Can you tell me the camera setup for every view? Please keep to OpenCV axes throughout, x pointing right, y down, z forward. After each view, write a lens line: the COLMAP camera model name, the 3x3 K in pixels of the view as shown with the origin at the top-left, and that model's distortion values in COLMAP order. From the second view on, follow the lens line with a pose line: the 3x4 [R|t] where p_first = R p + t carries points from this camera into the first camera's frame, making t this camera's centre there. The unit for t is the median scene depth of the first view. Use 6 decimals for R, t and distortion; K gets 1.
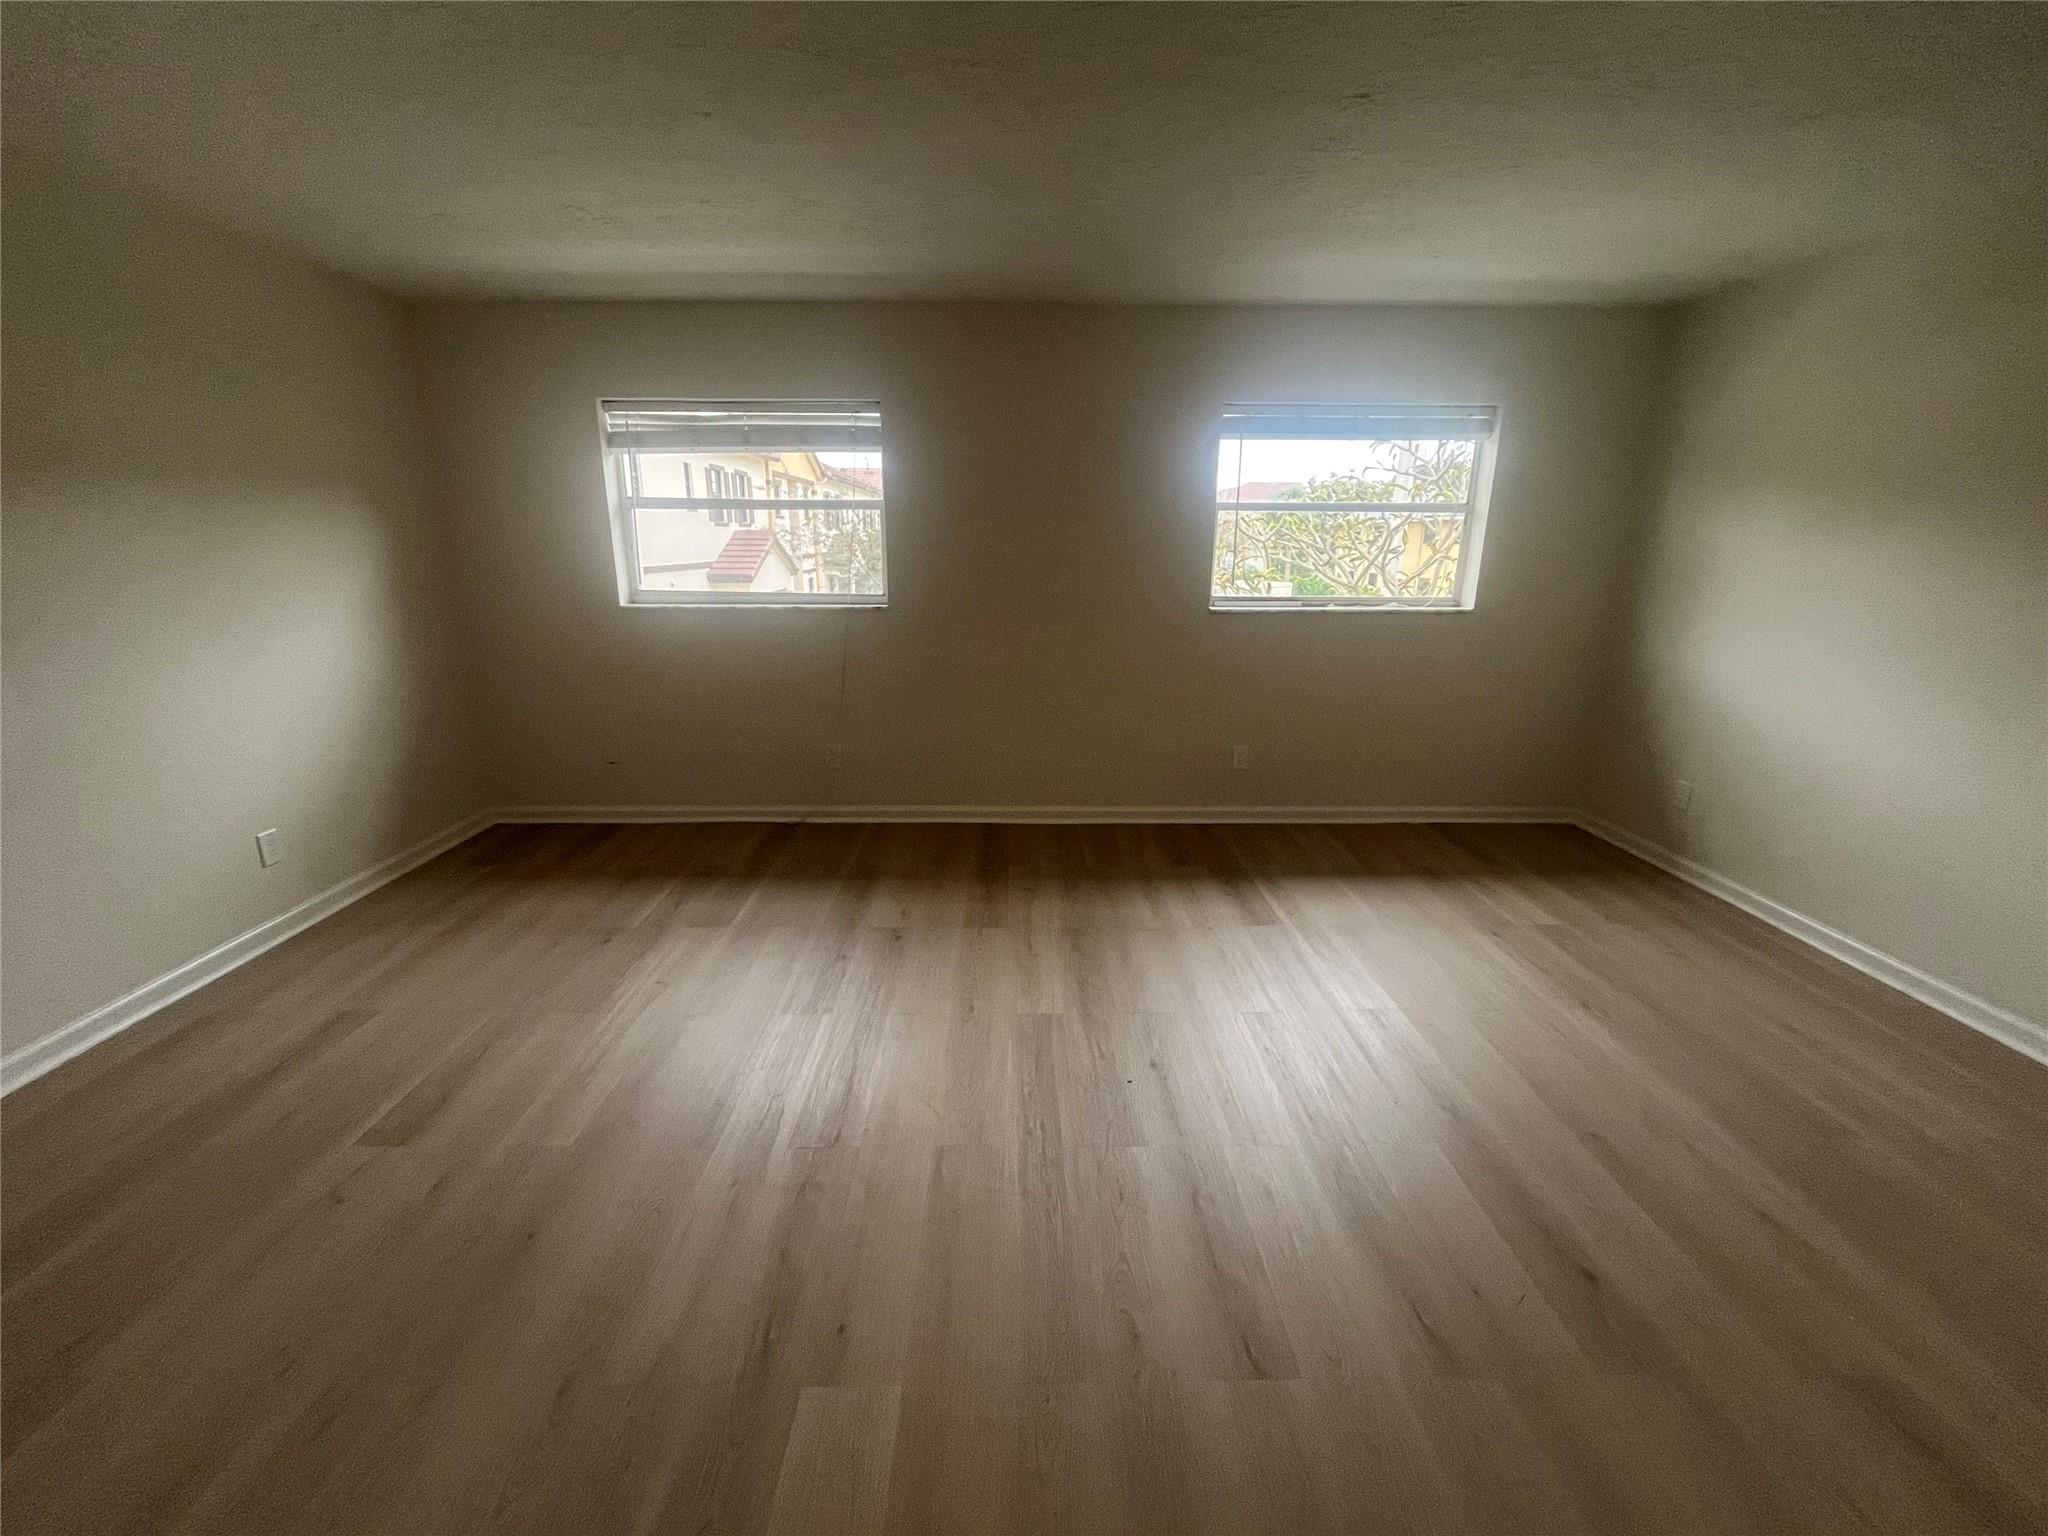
lens RADIAL K [[837.0, 0, 1019.6], [0, 837.0, 774.5], [0, 0, 1]] dist [-0.003503, 0.000017]
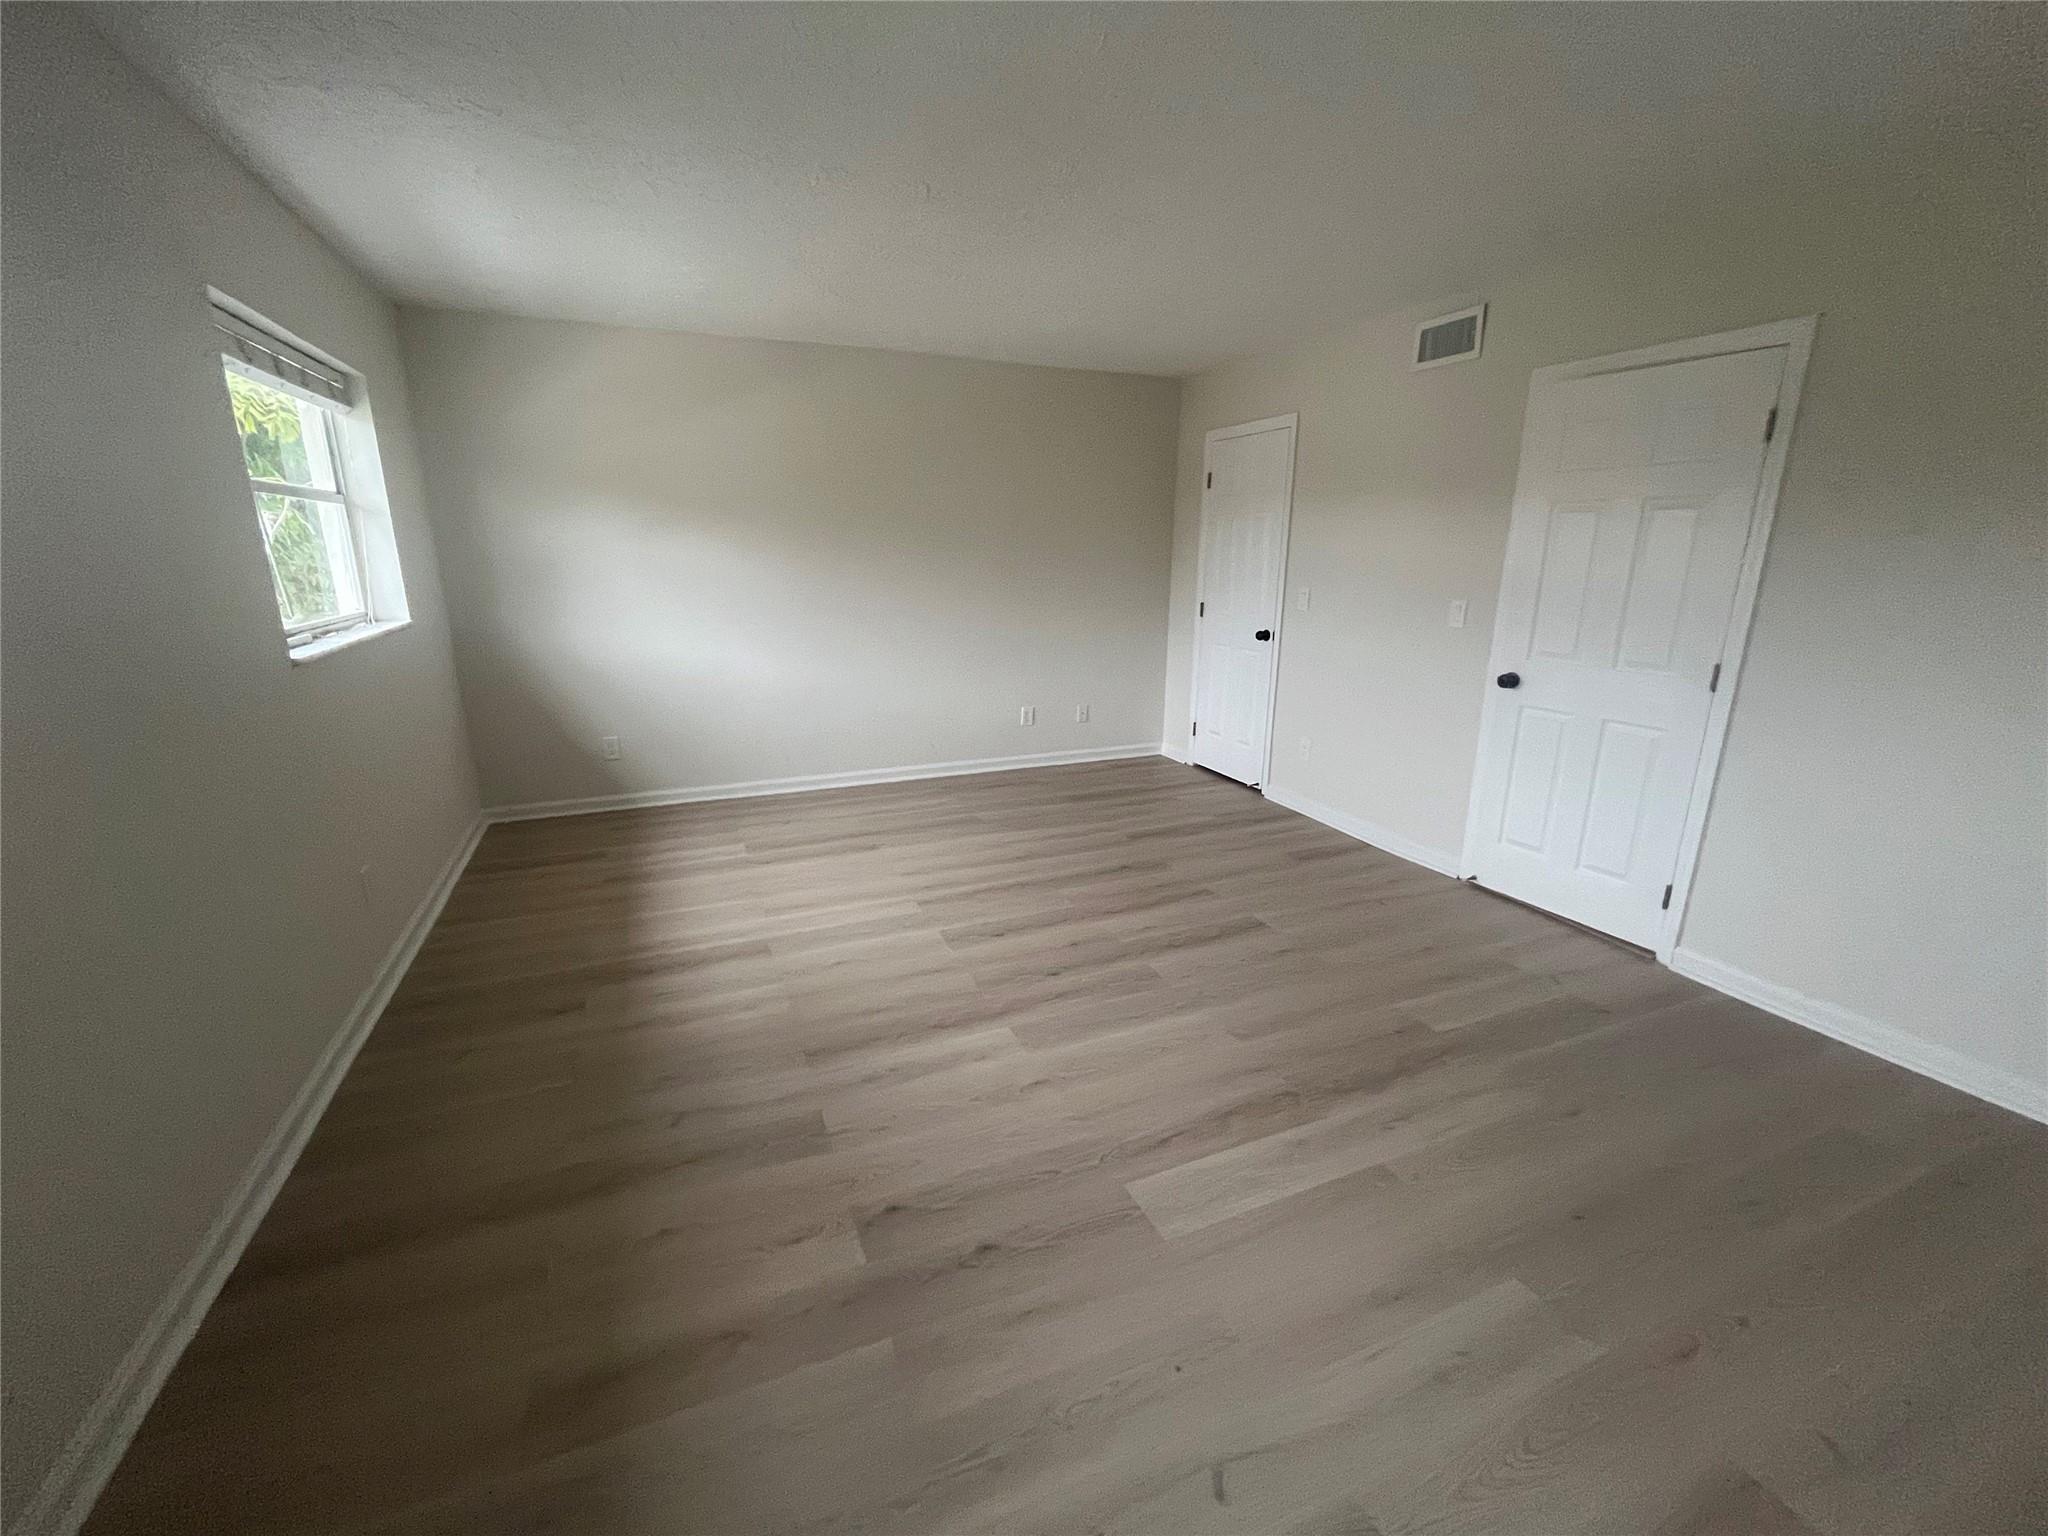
lens RADIAL K [[837.0, 0, 1019.6], [0, 837.0, 774.5], [0, 0, 1]] dist [-0.003503, 0.000017]
pose [[-0.386250, -0.247802, 0.888484, -0.588376], [0.238213, 0.903763, 0.355622, -0.256305], [-0.891103, 0.349008, -0.290049, 0.916947]]
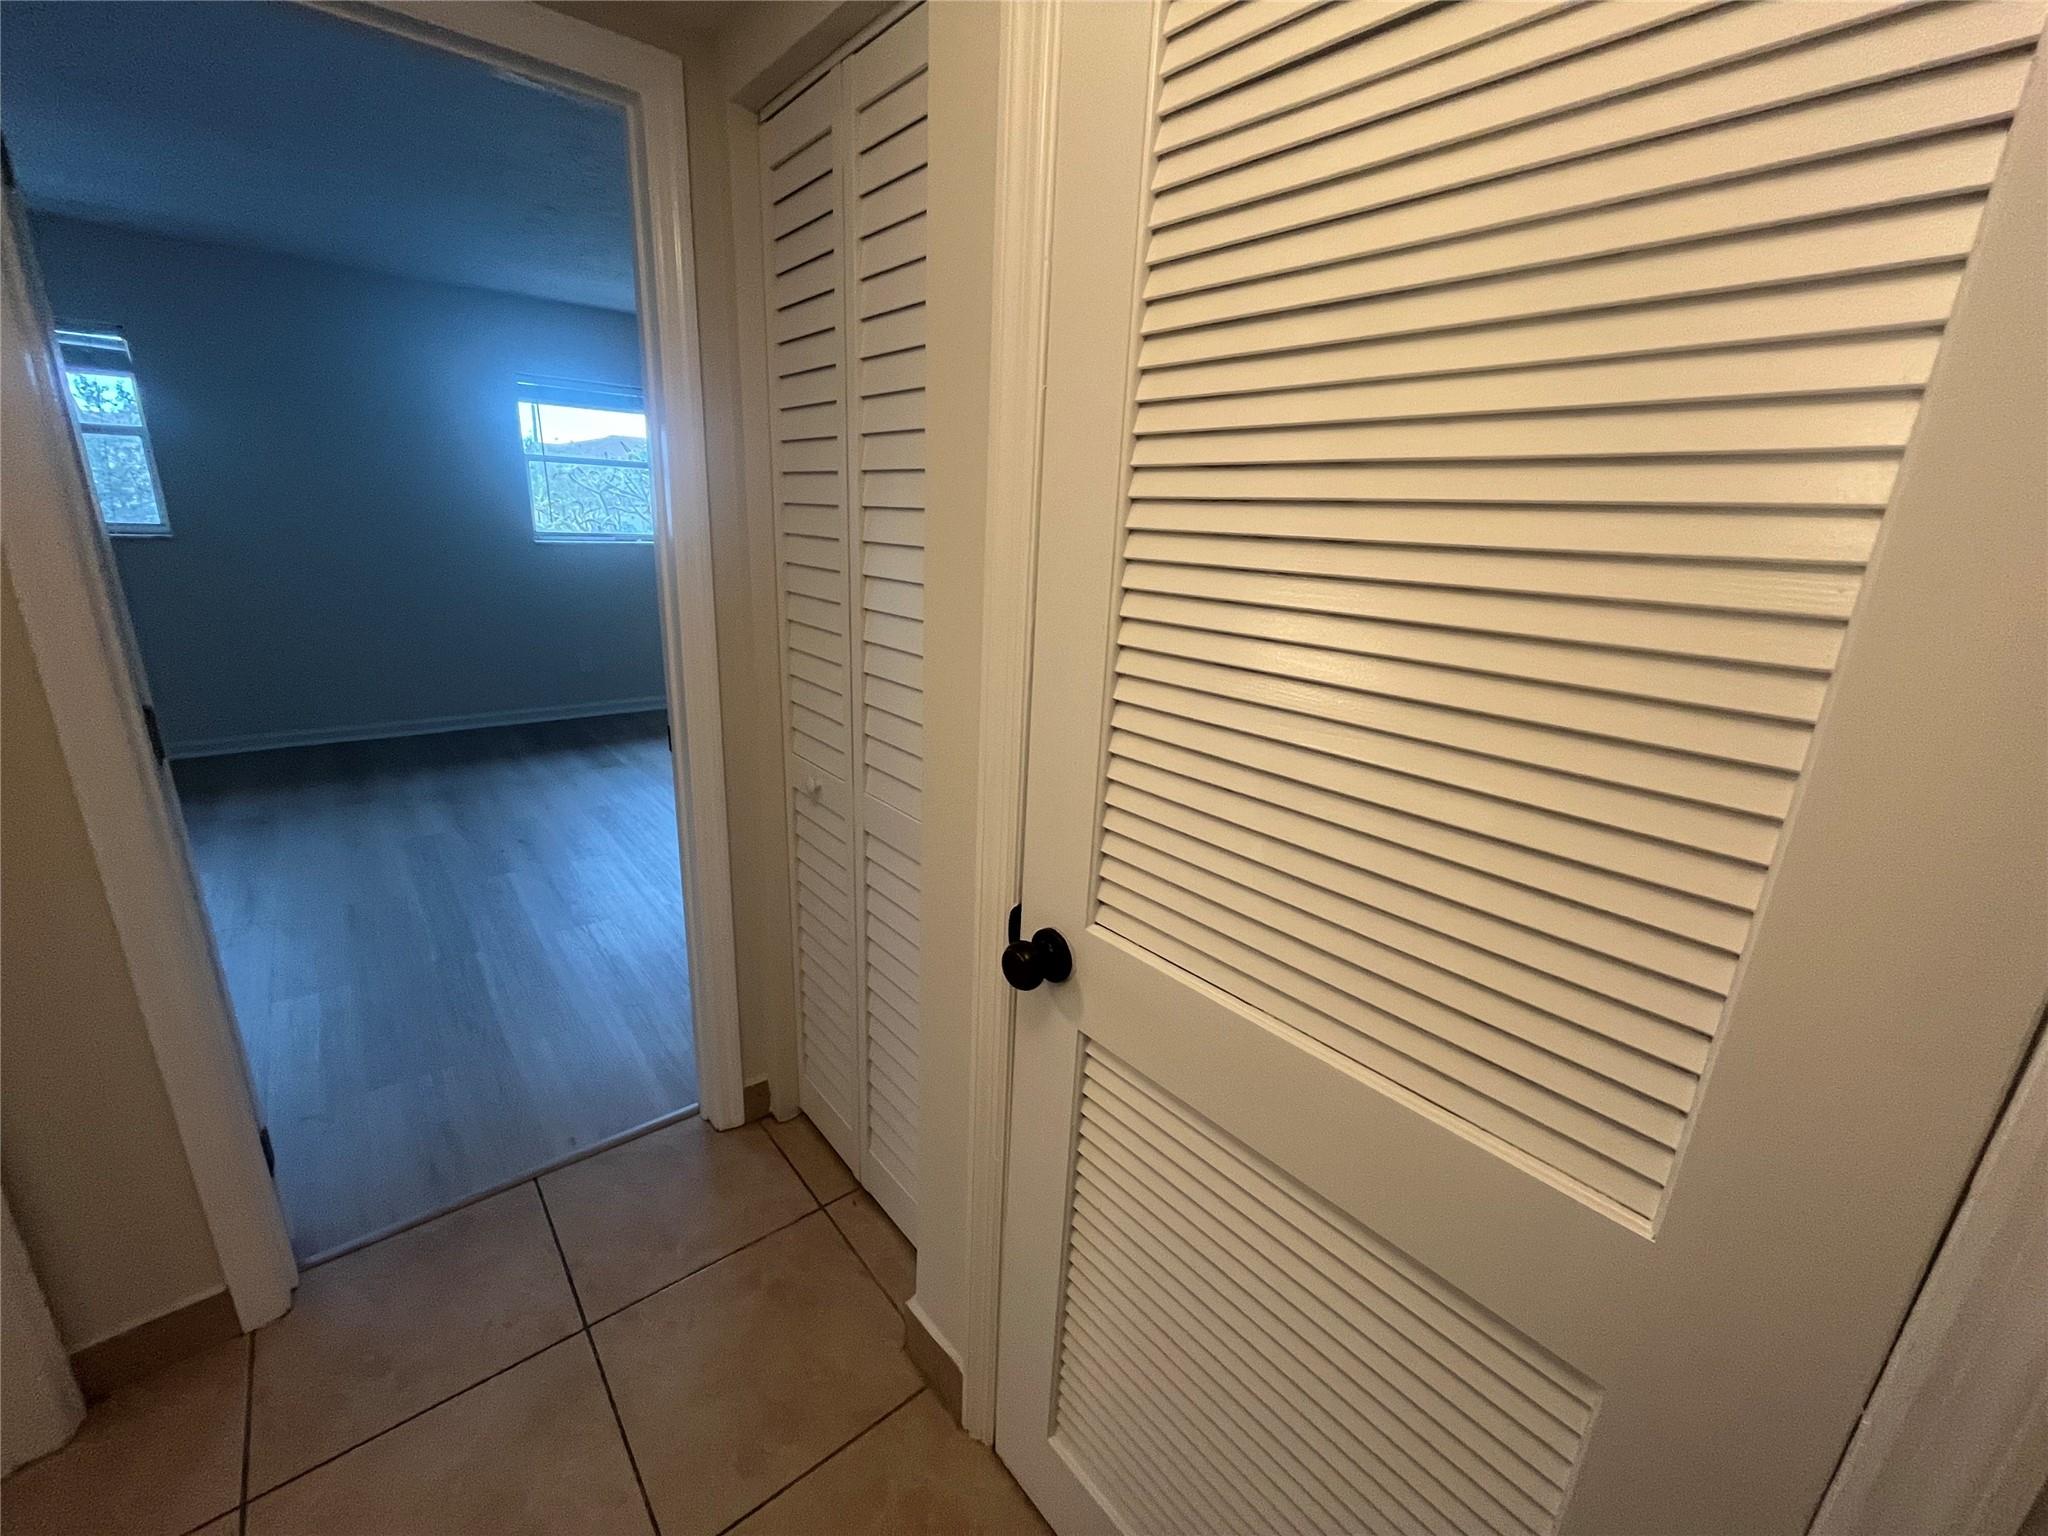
lens RADIAL K [[837.0, 0, 1019.6], [0, 837.0, 774.5], [0, 0, 1]] dist [-0.003503, 0.000017]
pose [[0.780488, -0.155345, 0.605563, -0.018723], [0.131275, 0.987764, 0.084196, 0.158458], [-0.611233, 0.013781, 0.791331, -0.492718]]
